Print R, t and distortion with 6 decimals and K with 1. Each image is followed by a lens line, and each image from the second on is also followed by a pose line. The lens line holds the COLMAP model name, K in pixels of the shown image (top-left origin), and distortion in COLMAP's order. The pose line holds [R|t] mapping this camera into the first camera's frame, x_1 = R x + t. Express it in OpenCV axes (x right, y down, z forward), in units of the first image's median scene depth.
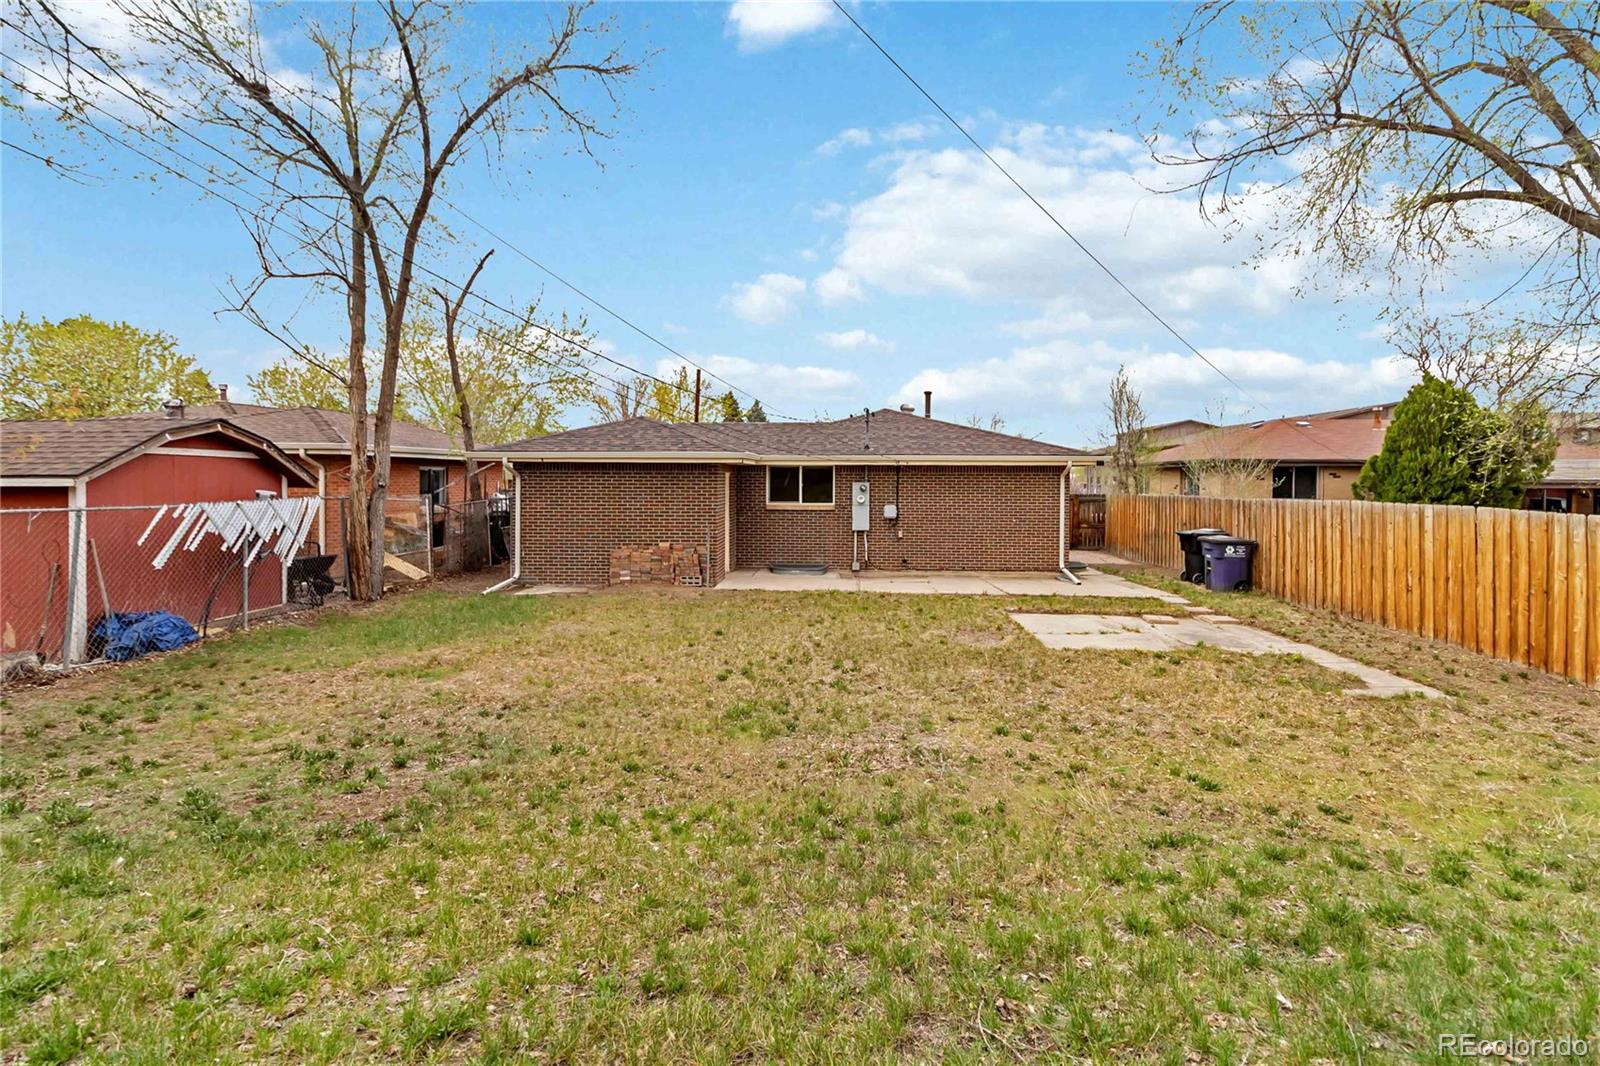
lens RADIAL K [[746.1, 0, 801.6], [0, 746.1, 506.2], [0, 0, 1]] dist [-0.002313, -0.000502]
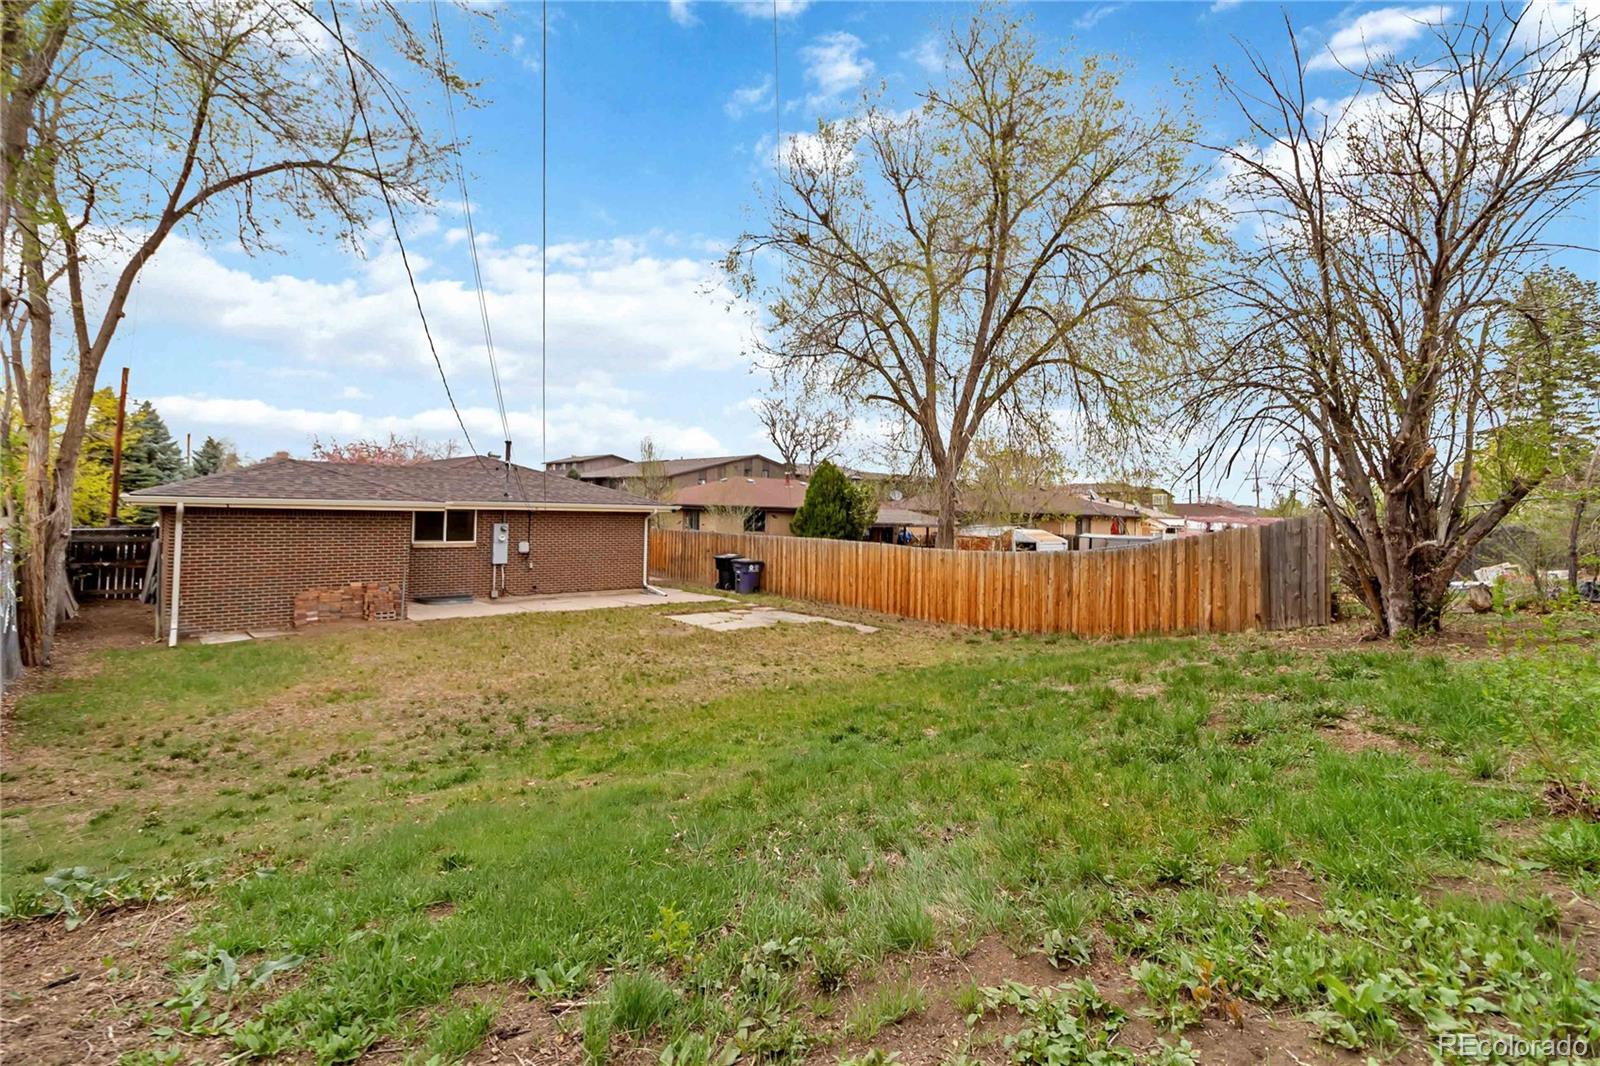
lens RADIAL K [[746.1, 0, 801.6], [0, 746.1, 506.2], [0, 0, 1]] dist [-0.002313, -0.000502]
pose [[0.712900, 0.015710, 0.701090, -0.456558], [0.001795, 0.999705, -0.024227, -0.032876], [-0.701264, 0.018530, 0.712661, -0.216335]]
